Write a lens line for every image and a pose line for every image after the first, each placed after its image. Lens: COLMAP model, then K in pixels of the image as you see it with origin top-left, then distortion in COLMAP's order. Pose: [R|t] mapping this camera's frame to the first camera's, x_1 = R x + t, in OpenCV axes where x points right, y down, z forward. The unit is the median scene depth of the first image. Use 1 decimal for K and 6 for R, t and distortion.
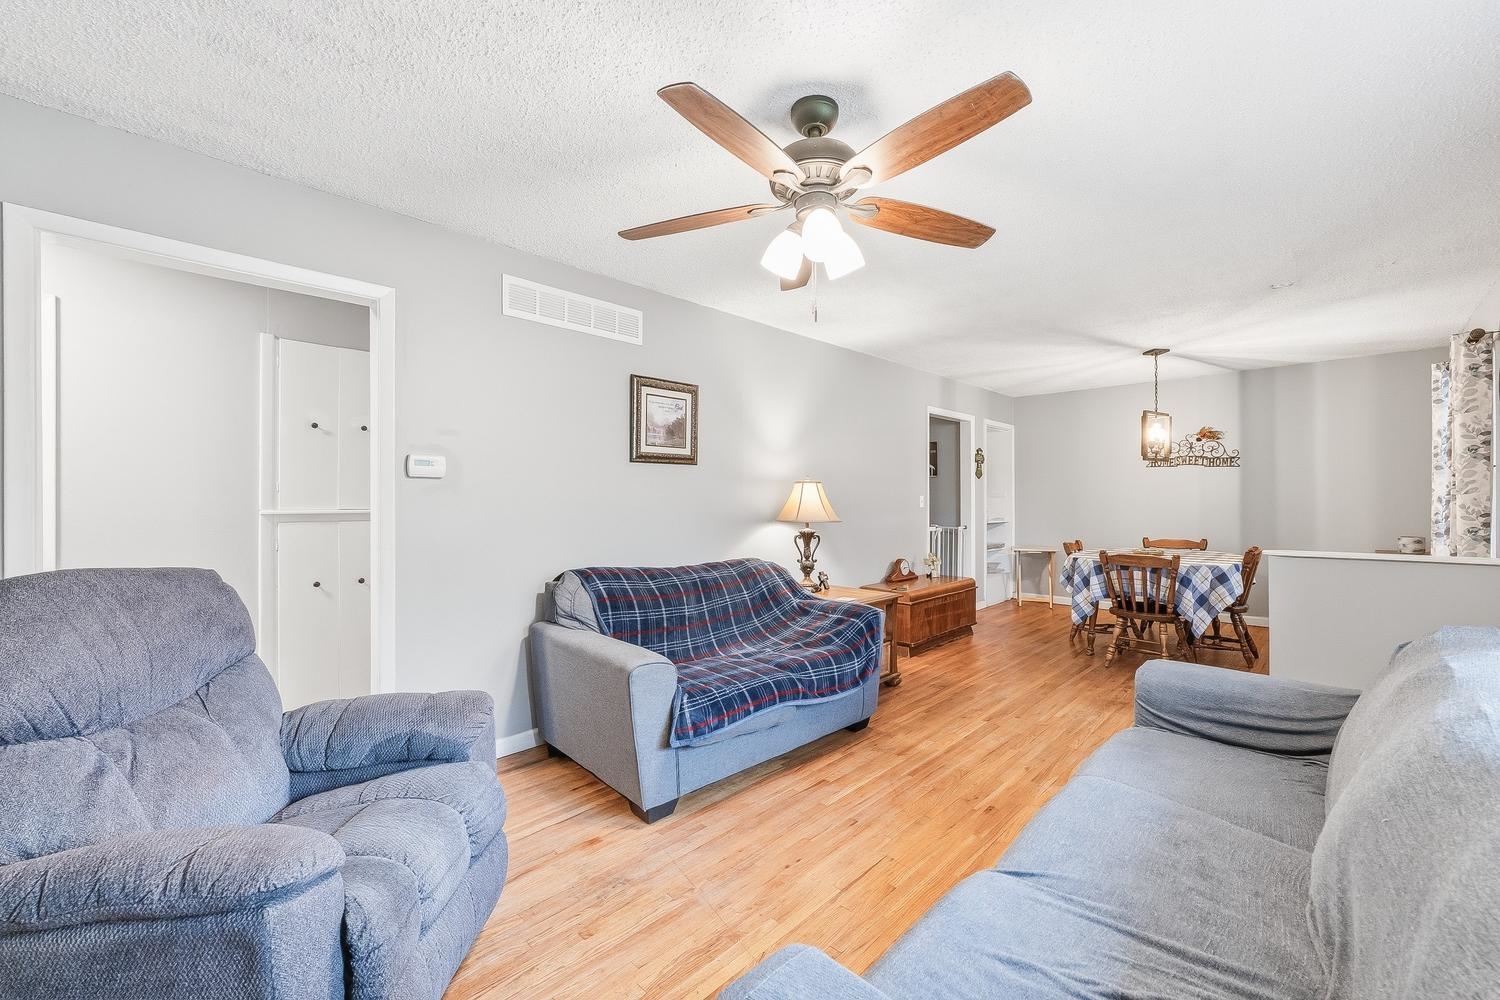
lens RADIAL K [[603.7, 0, 748.6], [0, 603.7, 498.4], [0, 0, 1]] dist [-0.003345, 0.000300]
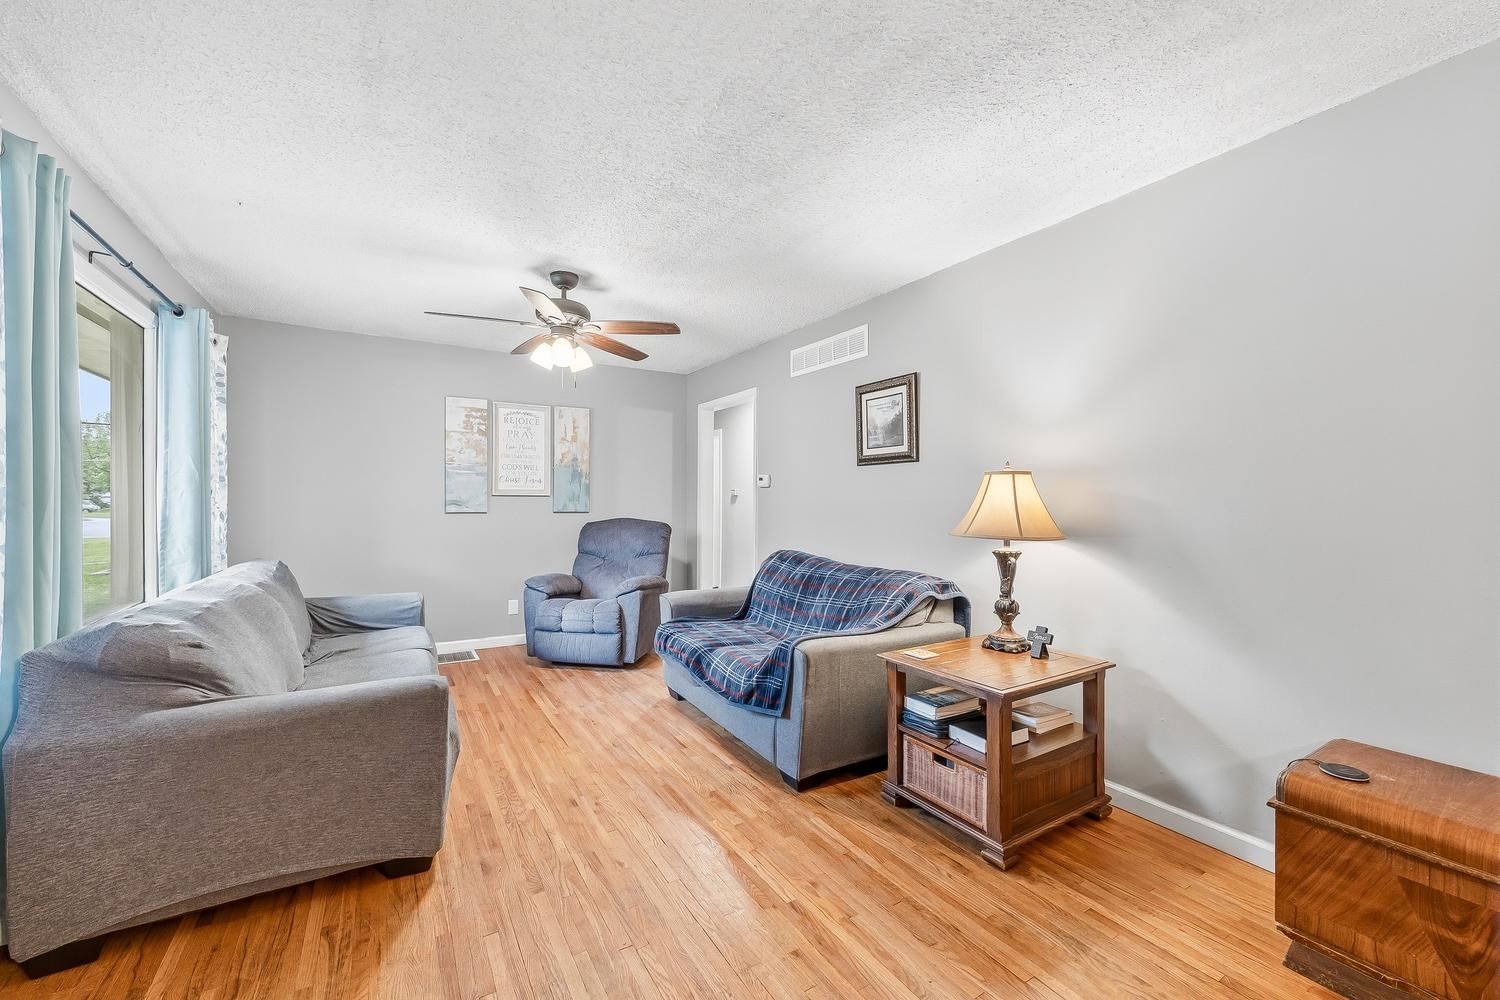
lens RADIAL K [[603.7, 0, 750.2], [0, 603.7, 498.6], [0, 0, 1]] dist [-0.003345, 0.000300]
pose [[-0.248035, -0.000531, -0.968751, 0.898861], [-0.003466, 0.999994, 0.000340, -0.000156], [0.968745, 0.003442, -0.248035, 1.053383]]
